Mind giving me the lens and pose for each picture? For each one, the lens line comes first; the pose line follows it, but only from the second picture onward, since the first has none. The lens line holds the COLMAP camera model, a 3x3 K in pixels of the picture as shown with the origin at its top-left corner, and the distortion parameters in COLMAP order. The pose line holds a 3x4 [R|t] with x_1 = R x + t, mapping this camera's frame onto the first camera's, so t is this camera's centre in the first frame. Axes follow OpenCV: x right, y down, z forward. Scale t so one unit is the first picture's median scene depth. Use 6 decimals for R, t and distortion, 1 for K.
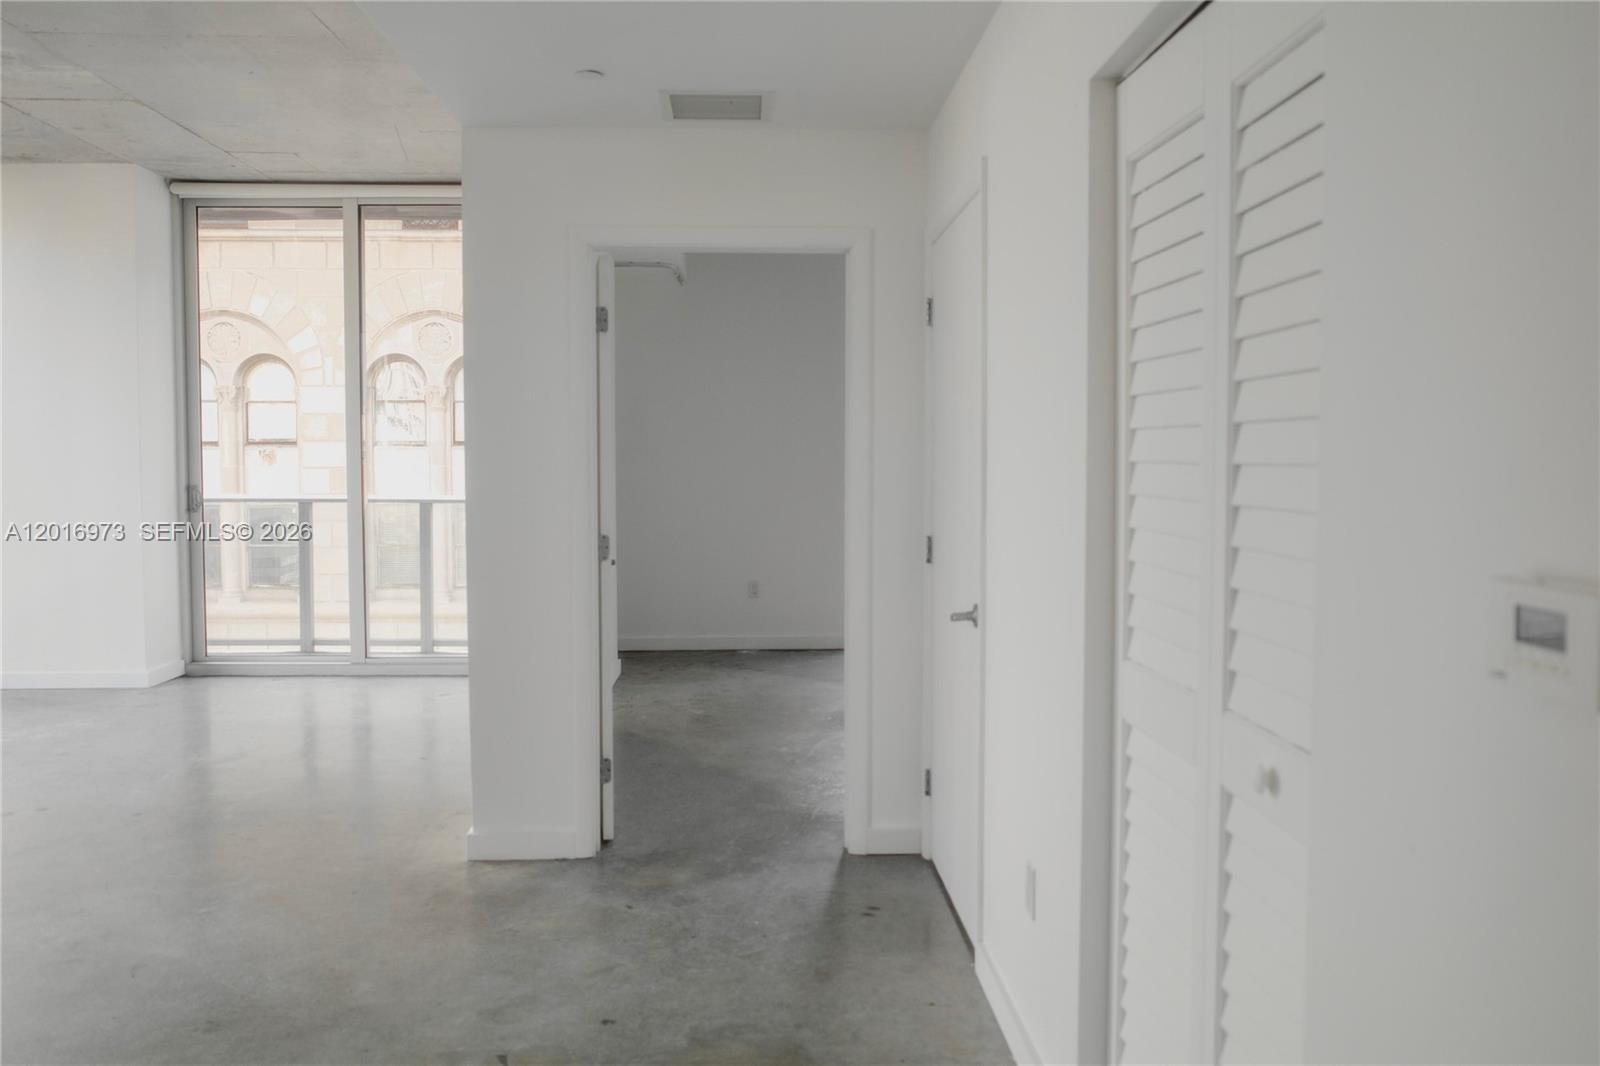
lens RADIAL K [[1253.4, 0, 803.4], [0, 1253.4, 526.3], [0, 0, 1]] dist [-0.070210, 0.068272]
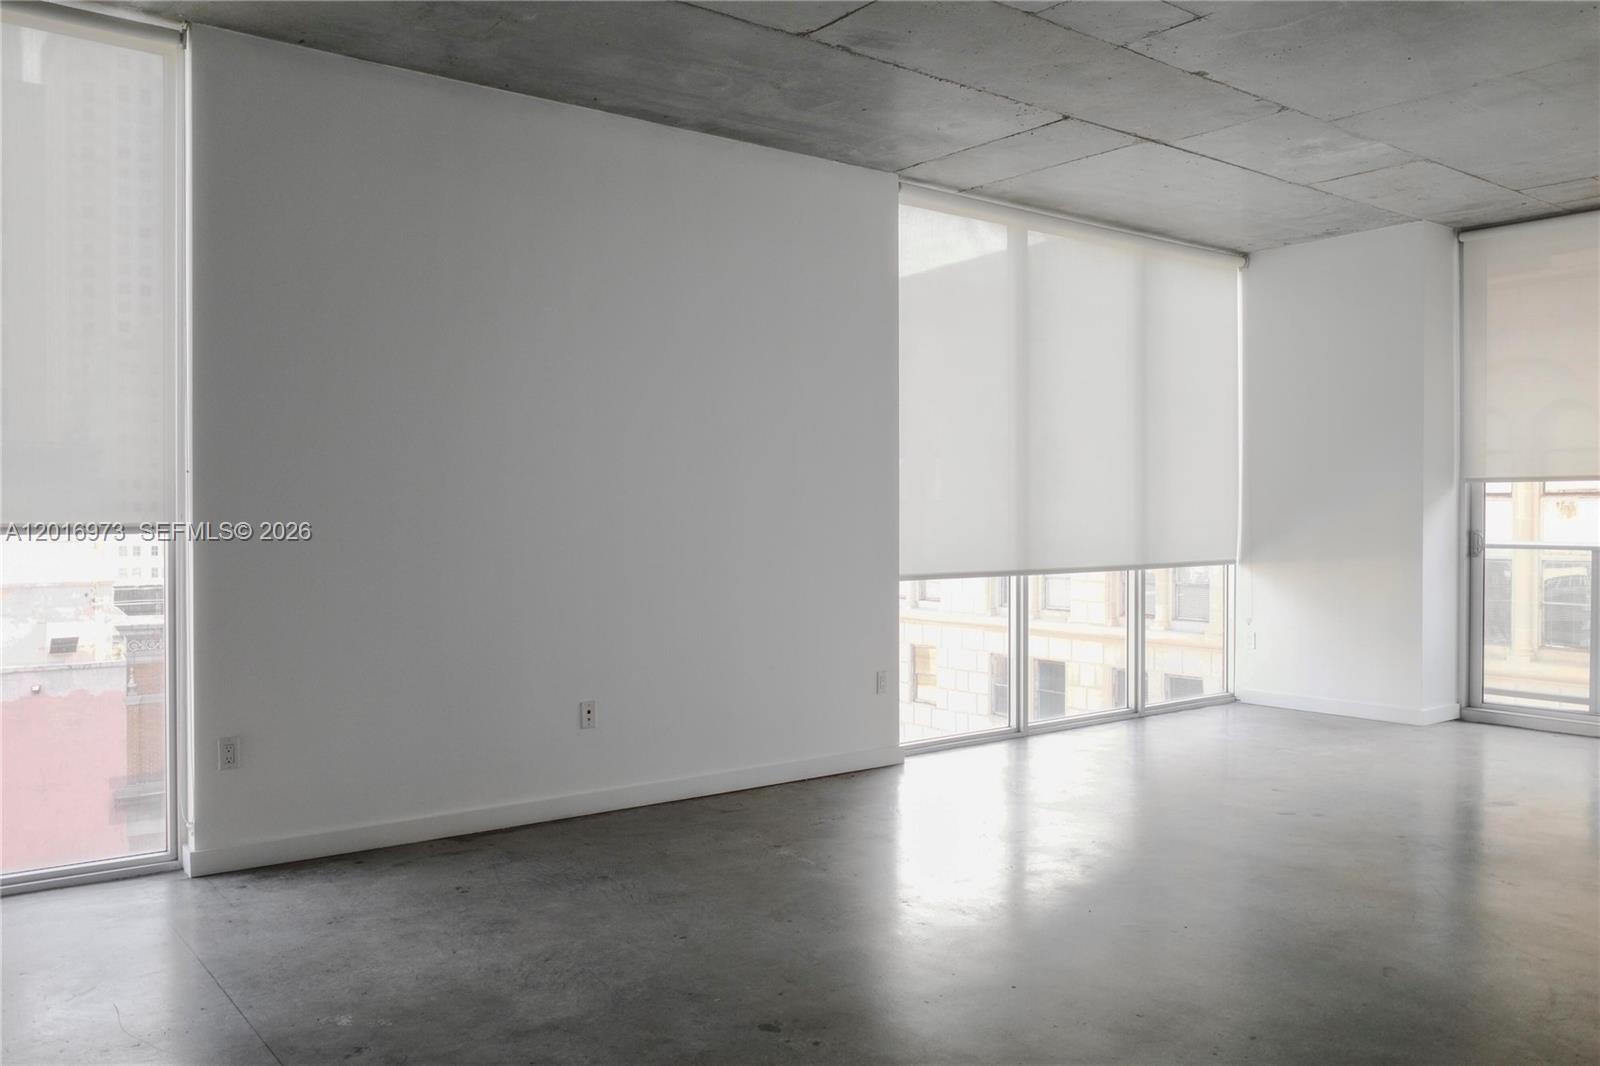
lens RADIAL K [[1257.9, 0, 802.4], [0, 1257.9, 531.1], [0, 0, 1]] dist [-0.065026, 0.069029]
pose [[0.571555, 0.010299, -0.820499, 0.018892], [-0.043589, 0.998890, -0.017826, 0.009530], [0.819405, 0.045954, 0.571369, -0.017969]]
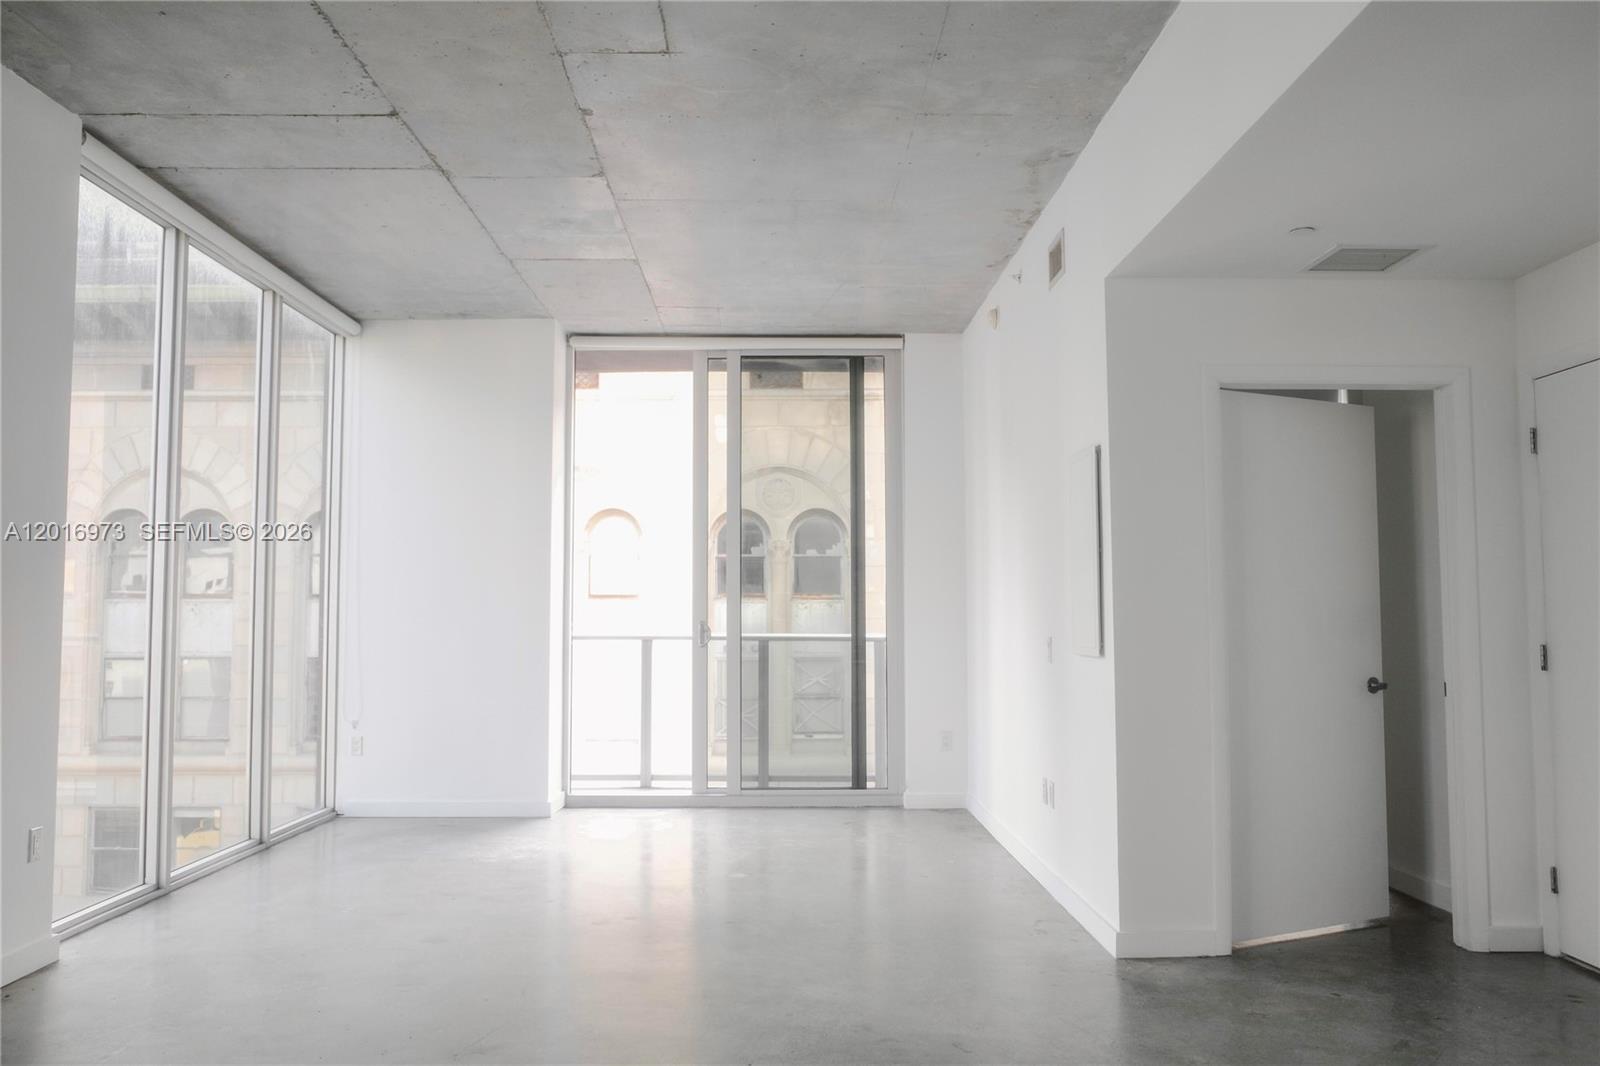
lens RADIAL K [[1260.6, 0, 801.7], [0, 1260.6, 527.7], [0, 0, 1]] dist [-0.067186, 0.069240]
pose [[0.999516, -0.005255, -0.030669, -0.271644], [0.001370, 0.992113, -0.125338, 0.022034], [0.031086, 0.125235, 0.991640, -0.051279]]
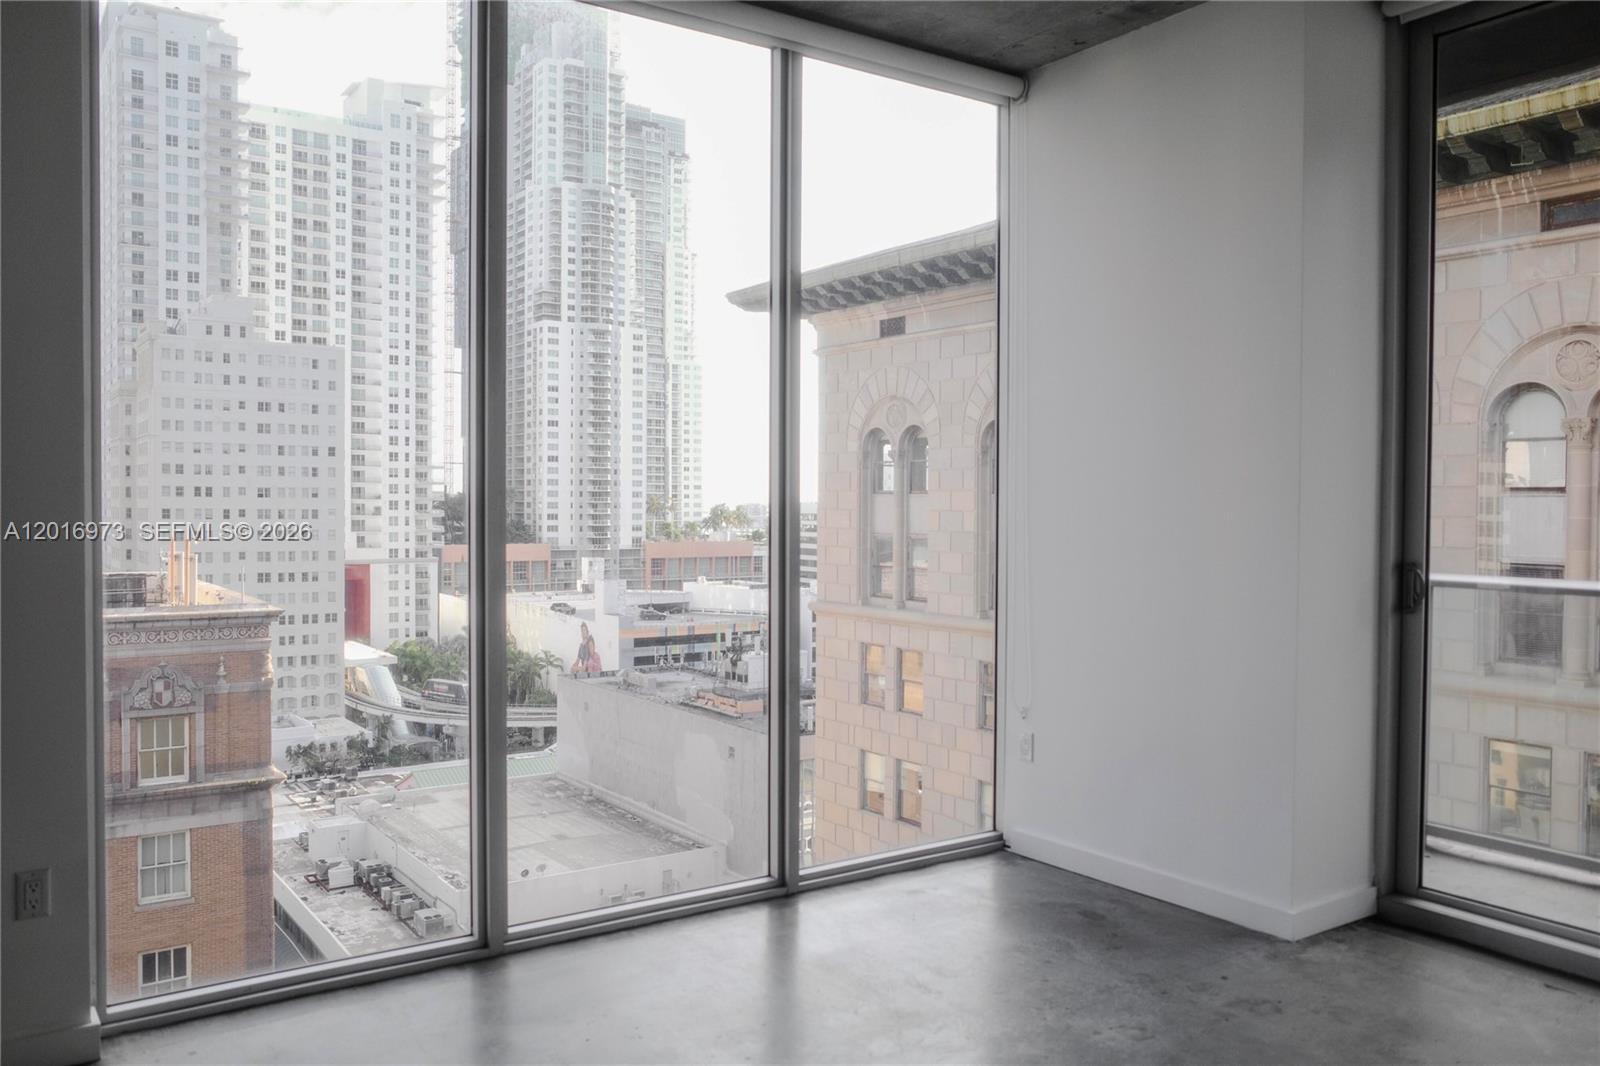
lens RADIAL K [[1253.0, 0, 801.9], [0, 1253.0, 531.7], [0, 0, 1]] dist [-0.065284, 0.067083]
pose [[0.533358, 0.022543, -0.845589, -0.183793], [-0.051606, 0.998650, -0.005927, -0.029722], [0.844314, 0.046798, 0.533801, 0.495623]]
